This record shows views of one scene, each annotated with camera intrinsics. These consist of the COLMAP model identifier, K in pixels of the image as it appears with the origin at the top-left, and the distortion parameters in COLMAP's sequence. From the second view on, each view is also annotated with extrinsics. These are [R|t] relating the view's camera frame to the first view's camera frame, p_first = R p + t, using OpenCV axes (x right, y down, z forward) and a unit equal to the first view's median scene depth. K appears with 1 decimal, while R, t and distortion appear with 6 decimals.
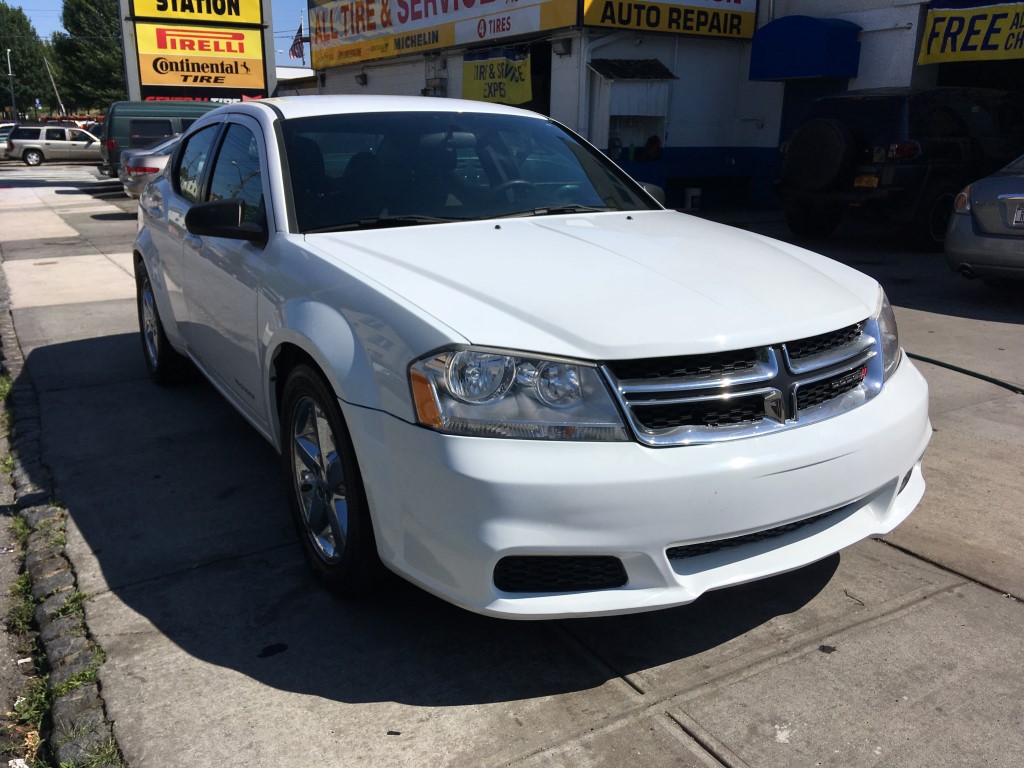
lens RADIAL K [[868.4, 0, 520.1], [0, 868.4, 380.6], [0, 0, 1]] dist [0.099357, -0.152399]
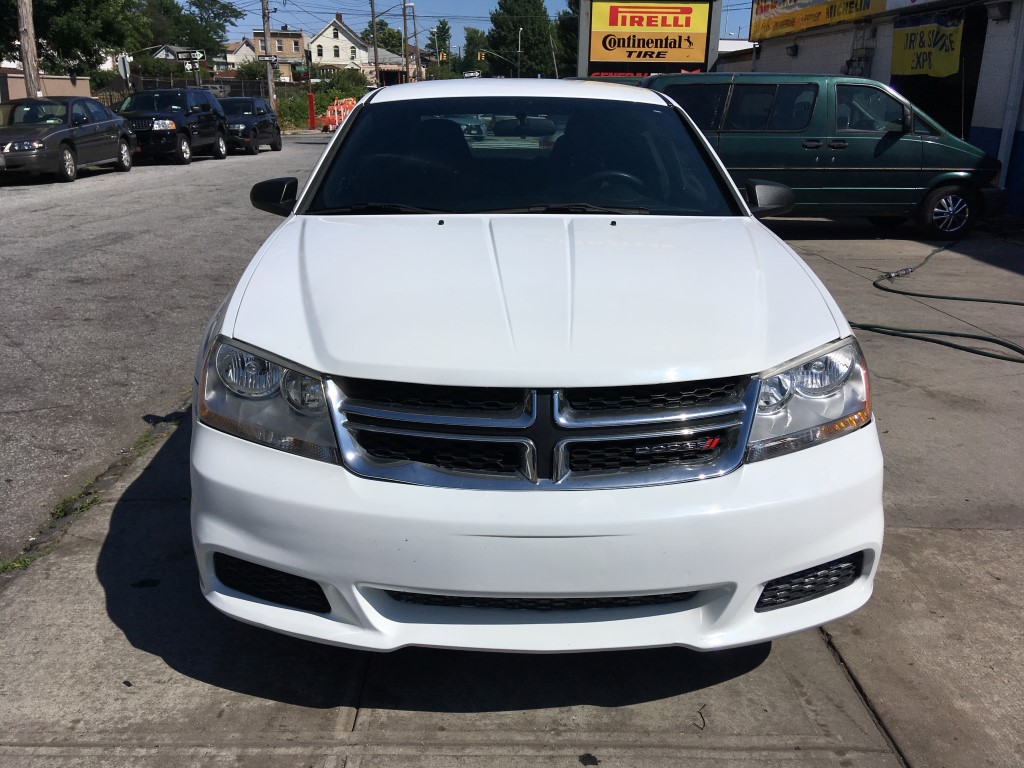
lens RADIAL K [[868.4, 0, 515.8], [0, 868.4, 388.5], [0, 0, 1]] dist [0.099357, -0.152399]
pose [[0.868036, 0.165621, -0.468064, 0.062422], [-0.148503, 0.986173, 0.073546, -0.009396], [0.473773, 0.005668, 0.880629, 0.023196]]
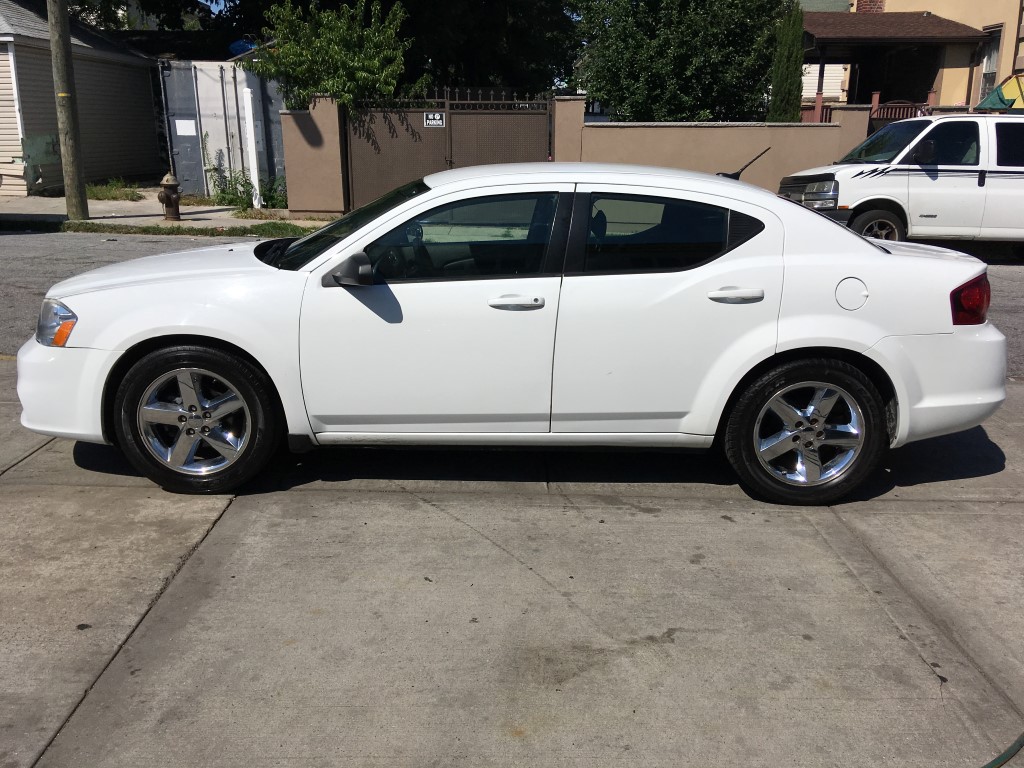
lens RADIAL K [[868.4, 0, 509.1], [0, 868.4, 386.2], [0, 0, 1]] dist [0.099357, -0.152399]
pose [[-0.501162, 0.228062, -0.834760, 0.151873], [-0.245821, 0.887386, 0.390023, -0.086377], [0.829704, 0.400667, -0.388662, 0.264204]]
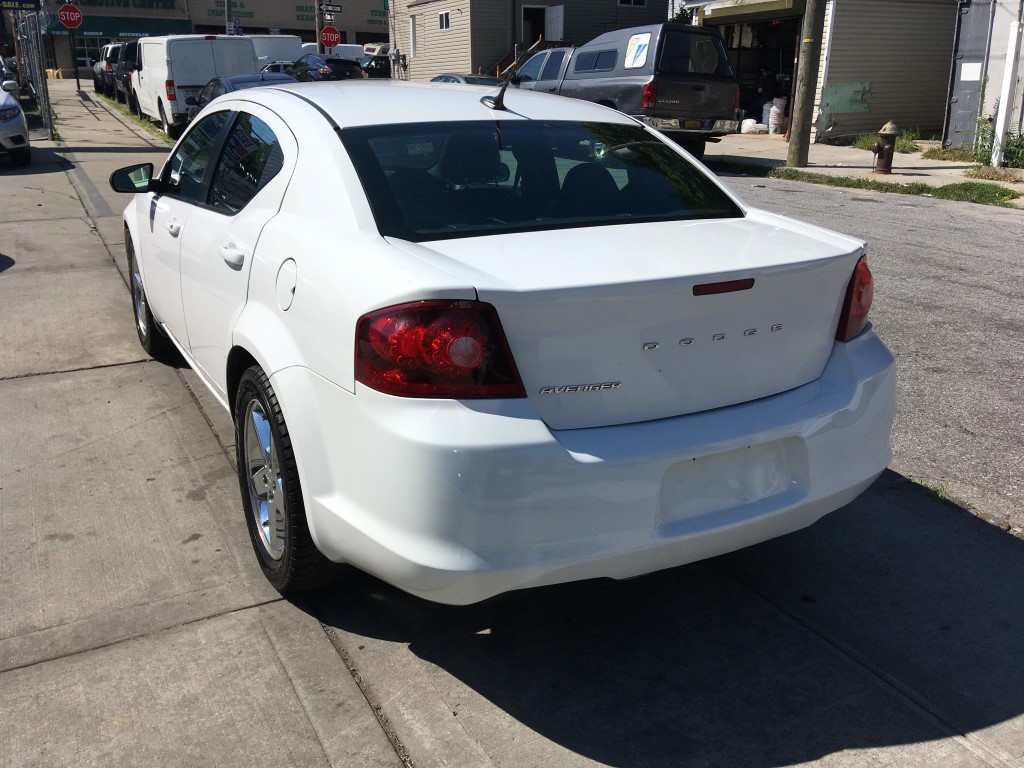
lens RADIAL K [[868.4, 0, 510.3], [0, 868.4, 385.7], [0, 0, 1]] dist [0.099357, -0.152399]
pose [[-0.999467, -0.012930, 0.029970, -0.057794], [0.006271, 0.825017, 0.565073, -0.101484], [-0.032033, 0.564959, -0.824497, 0.338886]]
